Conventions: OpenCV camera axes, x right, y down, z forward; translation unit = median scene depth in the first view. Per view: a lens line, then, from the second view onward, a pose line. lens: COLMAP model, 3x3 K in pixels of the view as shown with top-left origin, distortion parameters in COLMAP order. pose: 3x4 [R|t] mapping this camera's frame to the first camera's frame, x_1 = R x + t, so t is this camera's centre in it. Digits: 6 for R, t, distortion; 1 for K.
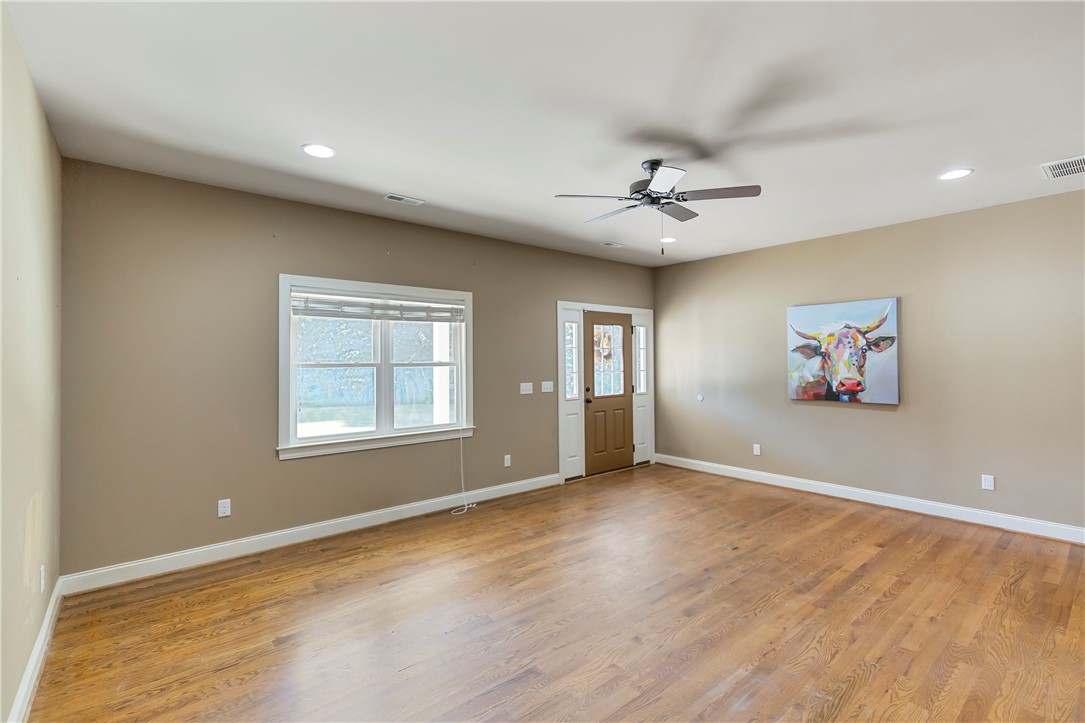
lens RADIAL K [[492.0, 0, 551.5], [0, 492.0, 358.9], [0, 0, 1]] dist [0.006384, -0.001562]
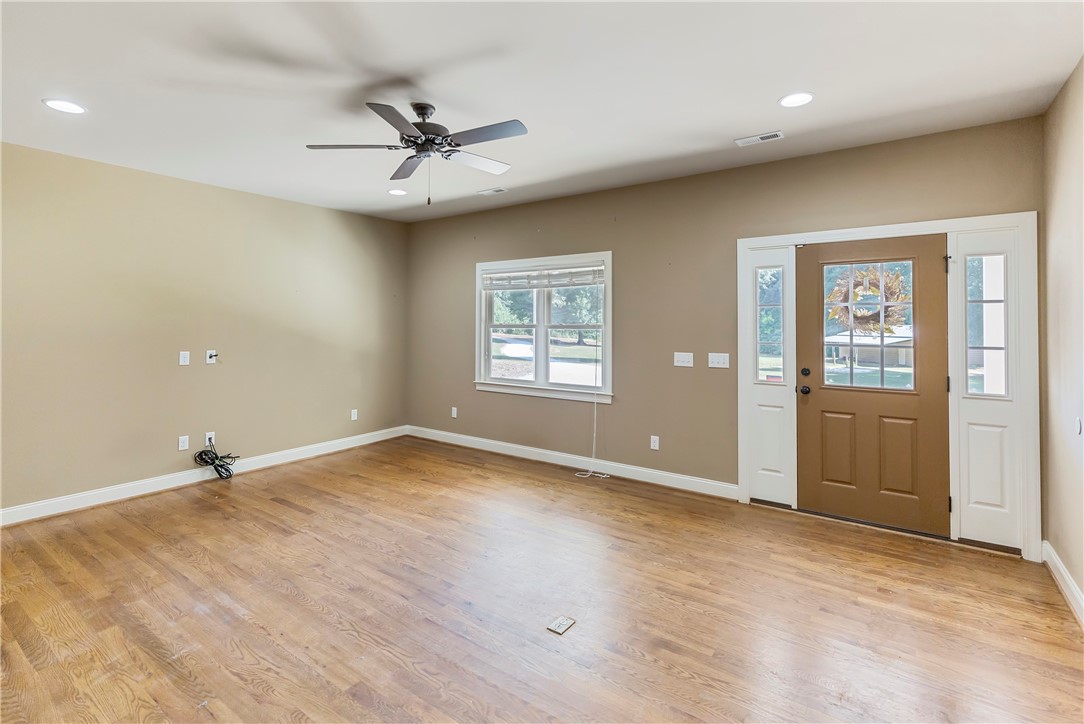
lens RADIAL K [[491.5, 0, 510.3], [0, 491.5, 321.2], [0, 0, 1]] dist [0.006384, -0.001562]
pose [[0.235844, 0.004108, -0.971782, 0.705697], [-0.002147, 0.999991, 0.003706, -0.004017], [0.971789, 0.001213, 0.235851, 0.590148]]
